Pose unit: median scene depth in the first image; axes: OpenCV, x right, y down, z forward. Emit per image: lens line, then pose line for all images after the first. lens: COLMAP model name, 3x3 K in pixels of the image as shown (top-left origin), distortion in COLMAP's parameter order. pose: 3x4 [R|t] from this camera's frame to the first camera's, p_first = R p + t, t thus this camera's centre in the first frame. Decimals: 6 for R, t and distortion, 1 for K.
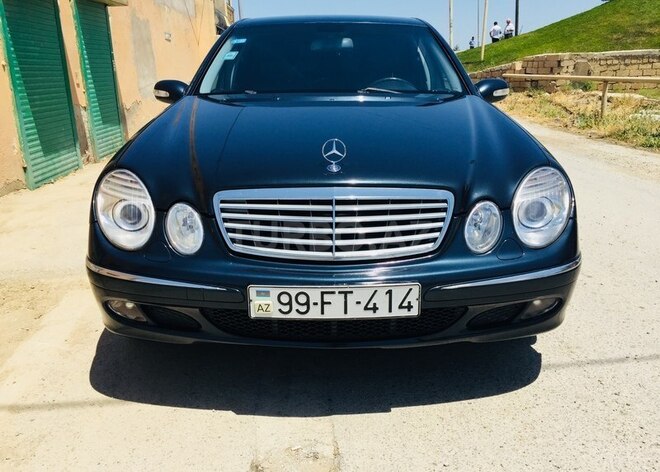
lens RADIAL K [[580.6, 0, 332.4], [0, 580.6, 230.9], [0, 0, 1]] dist [0.058432, -0.072157]
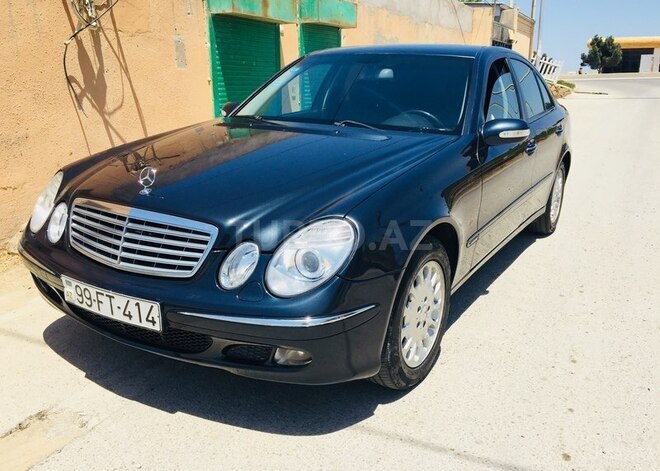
lens RADIAL K [[580.6, 0, 337.1], [0, 580.6, 235.3], [0, 0, 1]] dist [0.058432, -0.072157]
pose [[0.853539, 0.163606, -0.494676, 0.893050], [-0.167147, 0.985221, 0.037442, -0.125280], [0.493491, 0.050726, 0.868270, 0.171363]]
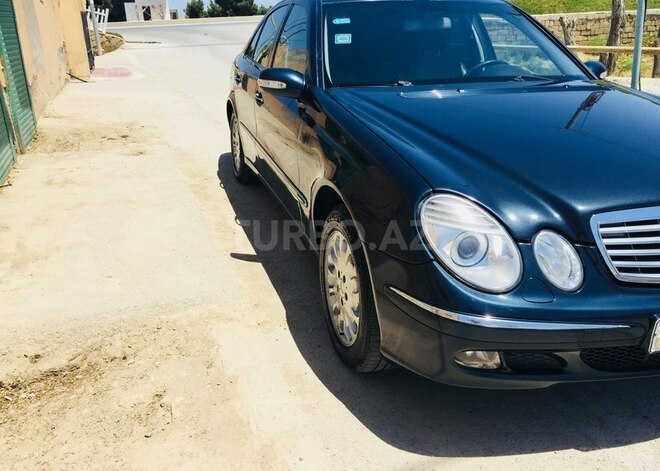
lens RADIAL K [[580.6, 0, 324.8], [0, 580.6, 237.8], [0, 0, 1]] dist [0.058432, -0.072157]
pose [[0.961444, -0.088120, 0.260500, -0.778683], [0.069859, 0.994458, 0.078566, -0.124358], [-0.265980, -0.057338, 0.962272, 0.248046]]
